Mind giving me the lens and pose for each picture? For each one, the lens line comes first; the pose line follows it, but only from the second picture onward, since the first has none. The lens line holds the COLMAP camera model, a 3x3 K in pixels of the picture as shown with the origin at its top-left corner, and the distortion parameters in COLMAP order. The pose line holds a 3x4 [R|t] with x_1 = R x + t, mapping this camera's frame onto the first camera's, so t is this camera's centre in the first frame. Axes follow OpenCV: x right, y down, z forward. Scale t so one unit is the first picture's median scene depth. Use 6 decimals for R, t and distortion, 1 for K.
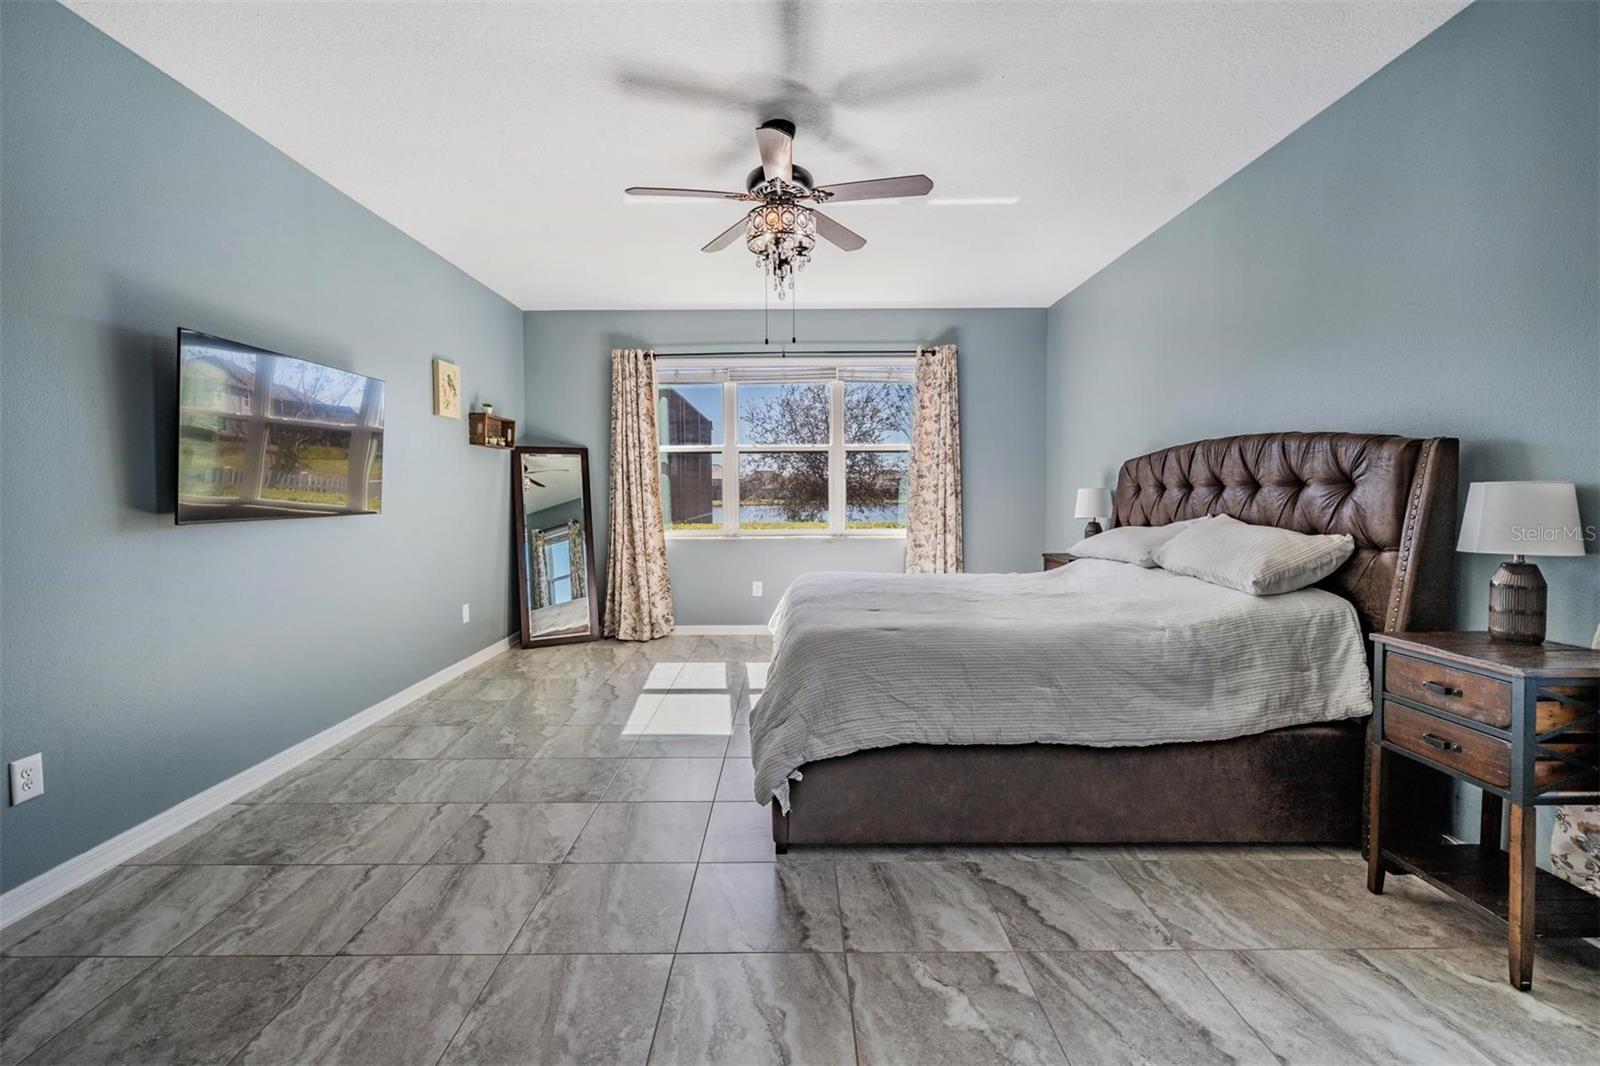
lens RADIAL K [[689.8, 0, 797.5], [0, 689.8, 511.2], [0, 0, 1]] dist [-0.000776, -0.000355]
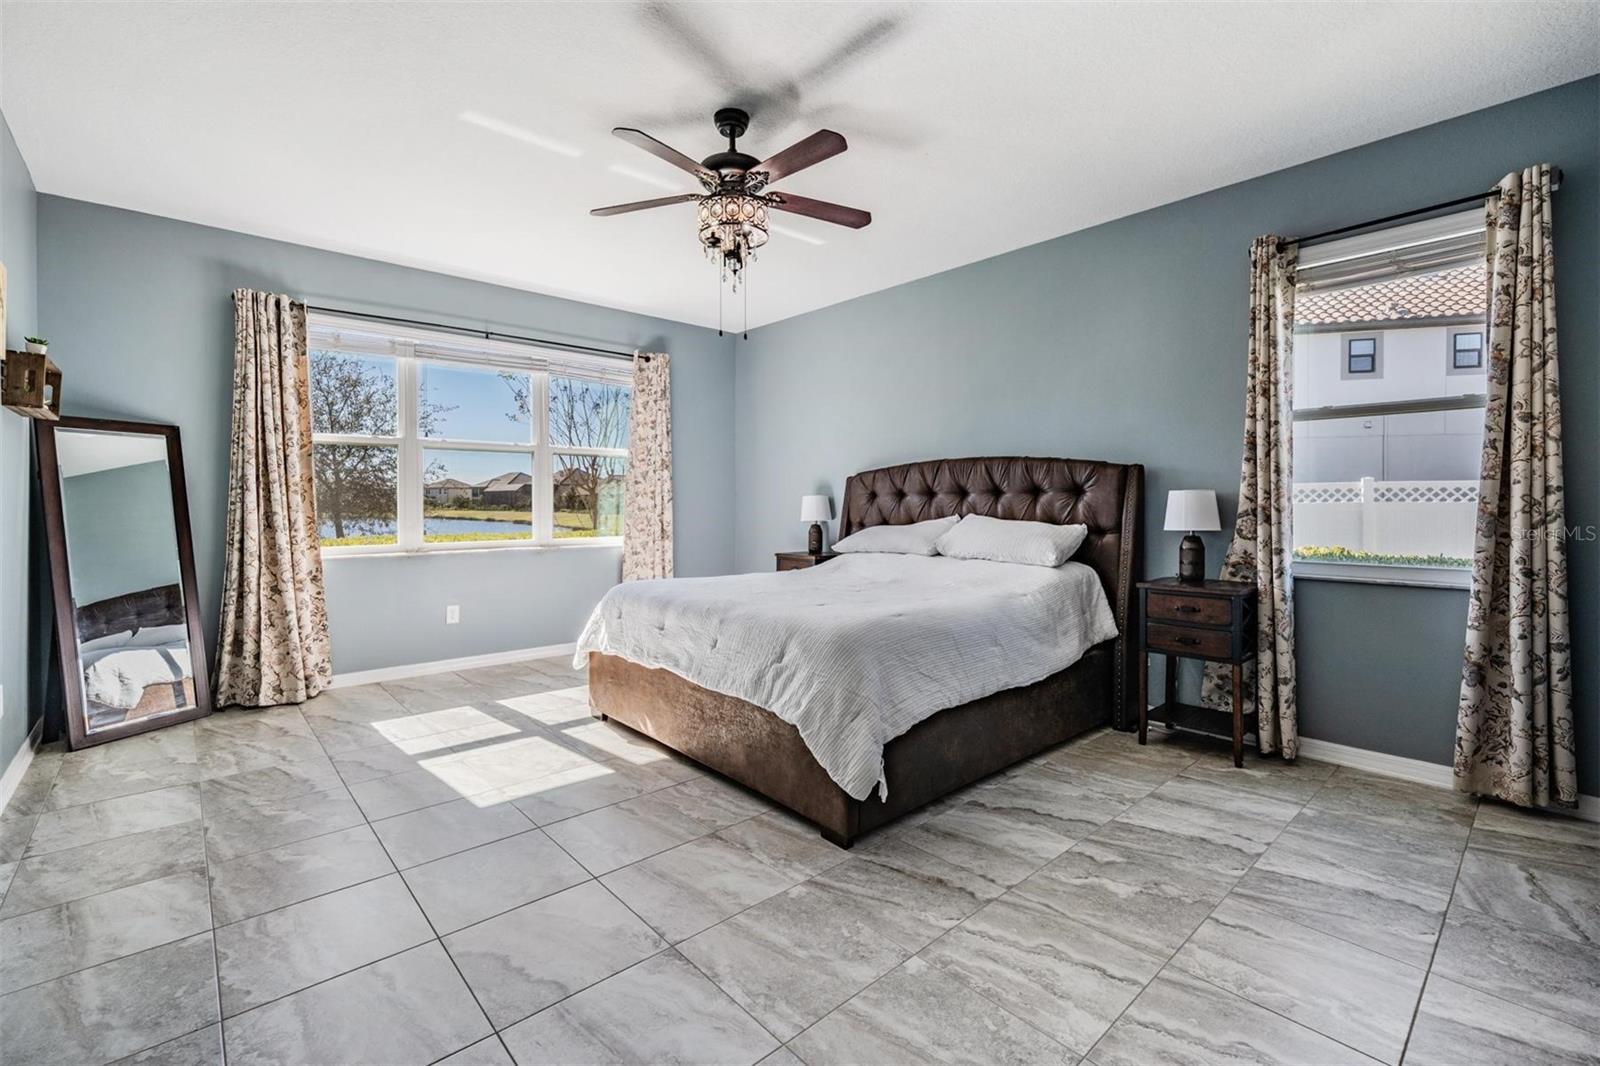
lens RADIAL K [[692.2, 0, 795.6], [0, 692.2, 504.1], [0, 0, 1]] dist [-0.000245, -0.000677]
pose [[0.746600, 0.005456, 0.665251, -0.508361], [0.013906, 0.999620, -0.023804, 0.011667], [-0.665128, 0.027023, 0.746241, 0.190637]]
